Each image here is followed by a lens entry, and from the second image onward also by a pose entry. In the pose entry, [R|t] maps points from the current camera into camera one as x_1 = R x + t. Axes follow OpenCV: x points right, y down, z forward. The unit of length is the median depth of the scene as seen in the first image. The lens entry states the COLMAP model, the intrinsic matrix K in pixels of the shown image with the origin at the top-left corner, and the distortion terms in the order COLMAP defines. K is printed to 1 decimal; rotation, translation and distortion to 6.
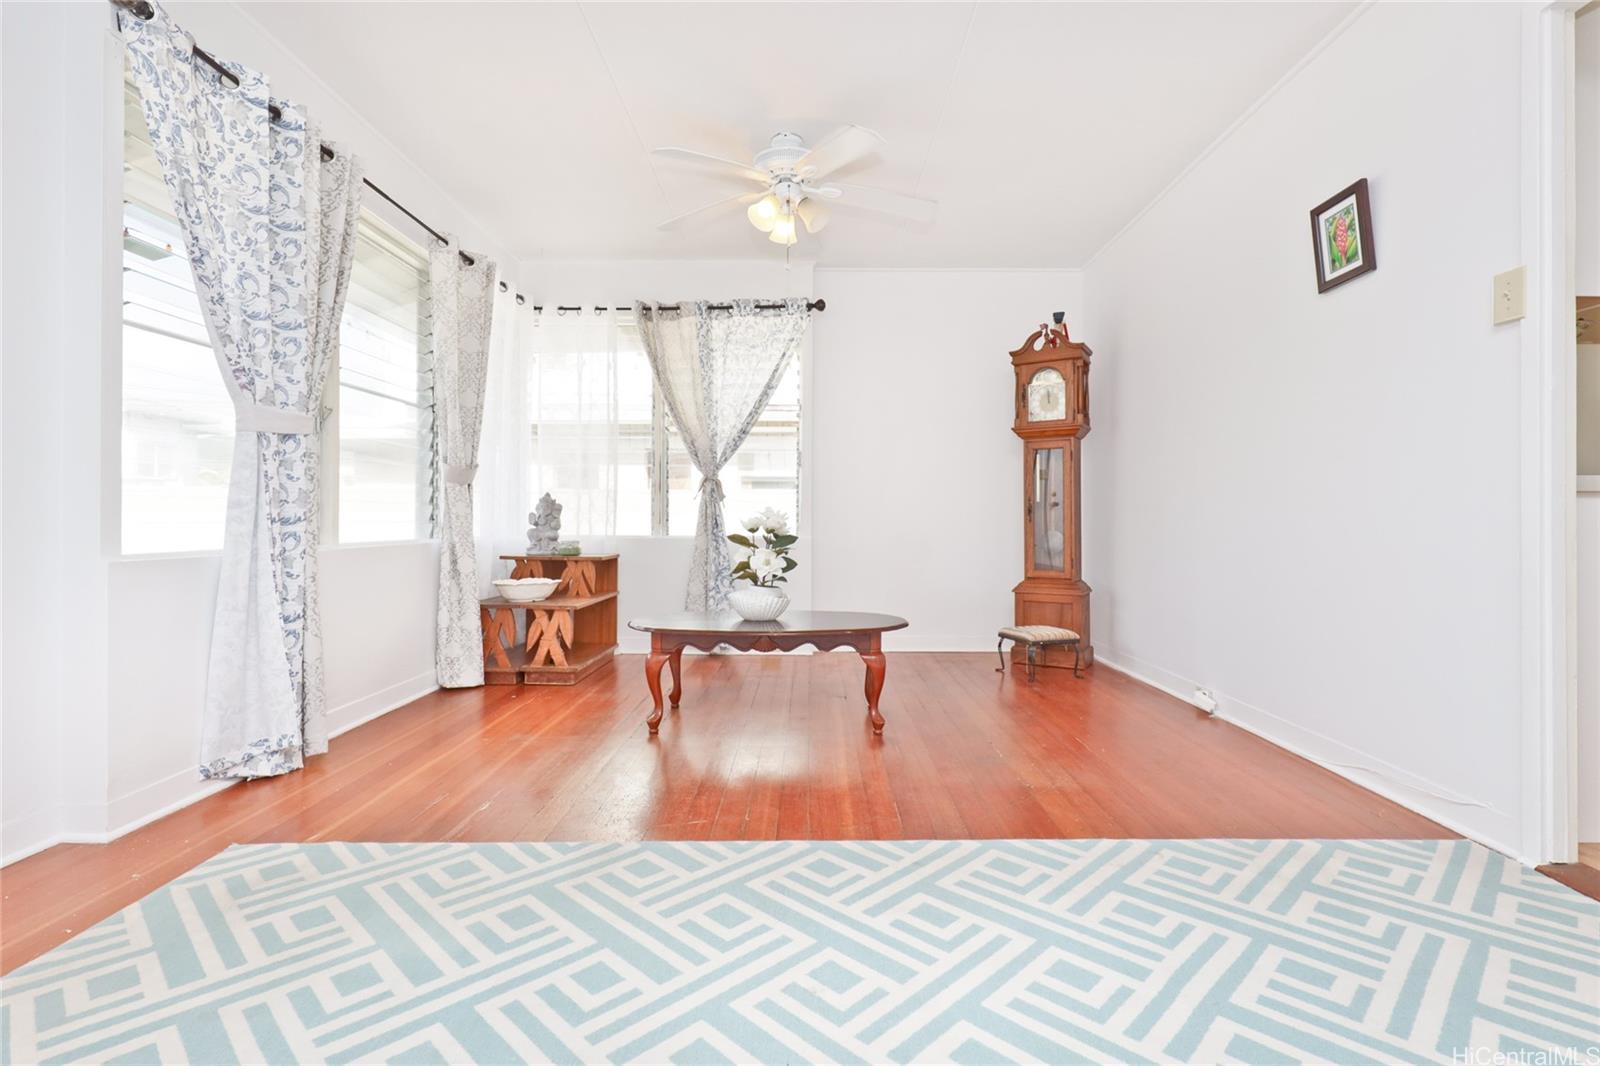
lens RADIAL K [[763.8, 0, 777.0], [0, 763.8, 513.8], [0, 0, 1]] dist [-0.001646, 0.004040]
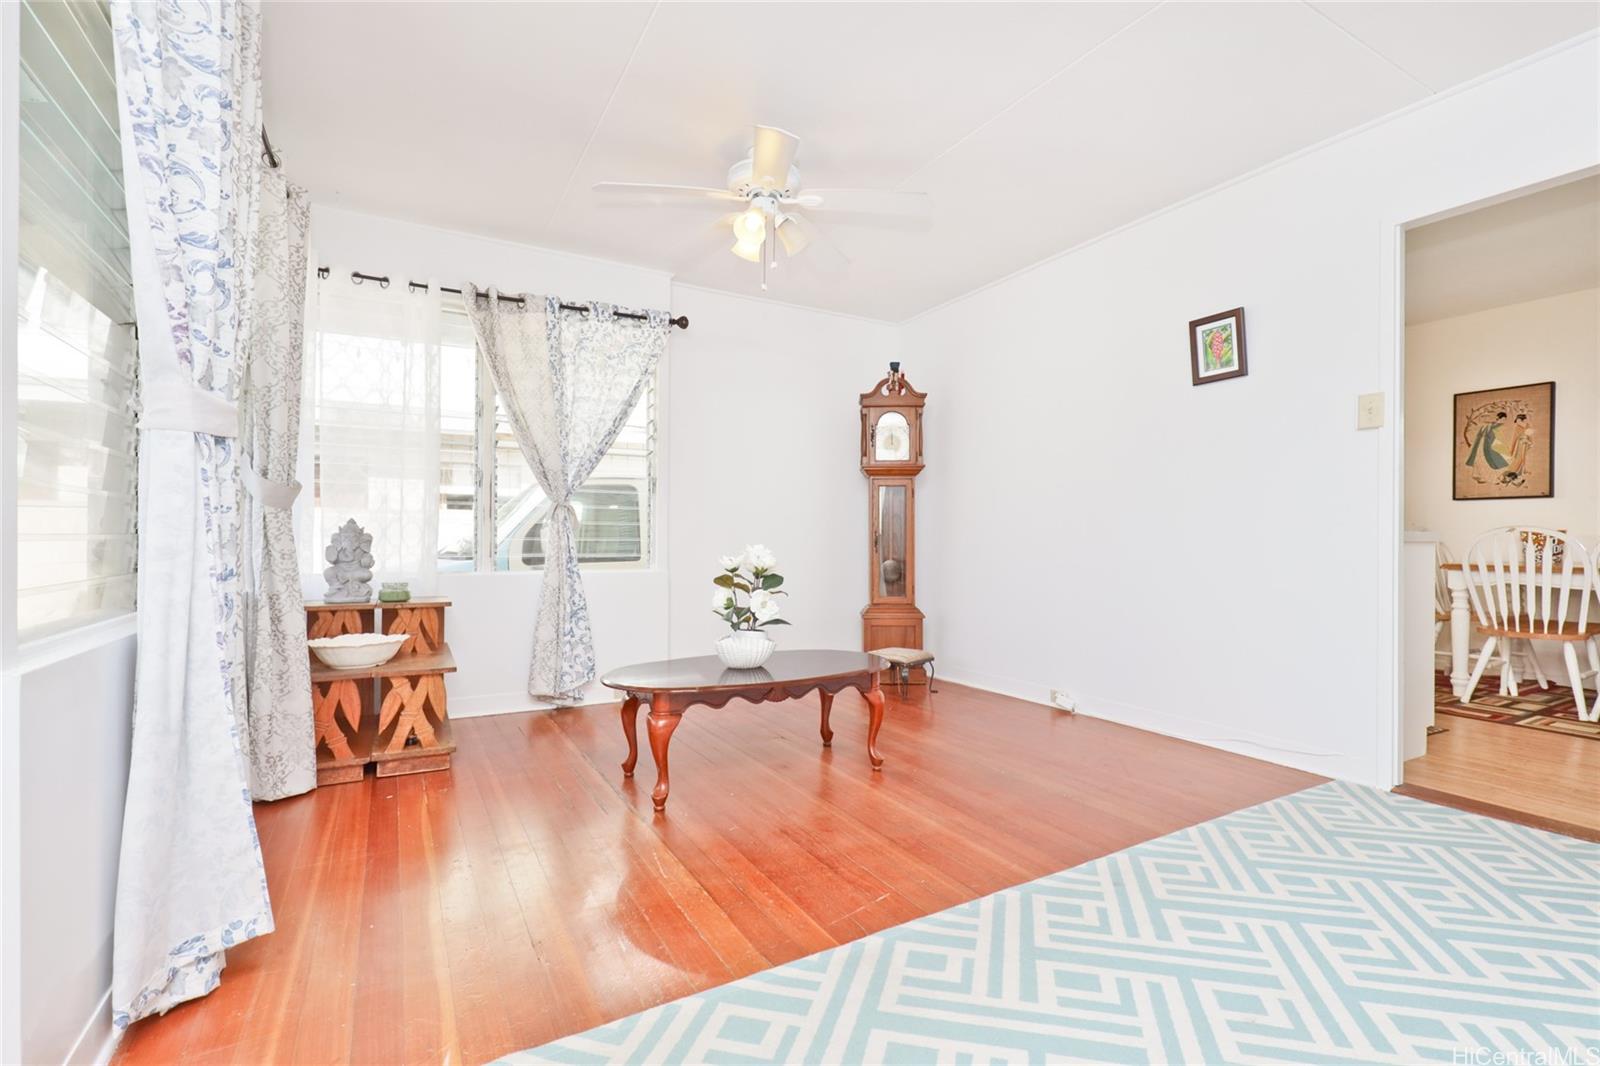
lens RADIAL K [[763.8, 0, 805.7], [0, 763.8, 537.6], [0, 0, 1]] dist [-0.001646, 0.004040]
pose [[0.853372, 0.002129, 0.521298, -0.326653], [-0.006047, 0.999965, 0.005815, -0.017060], [-0.521267, -0.008114, 0.853355, 0.130569]]
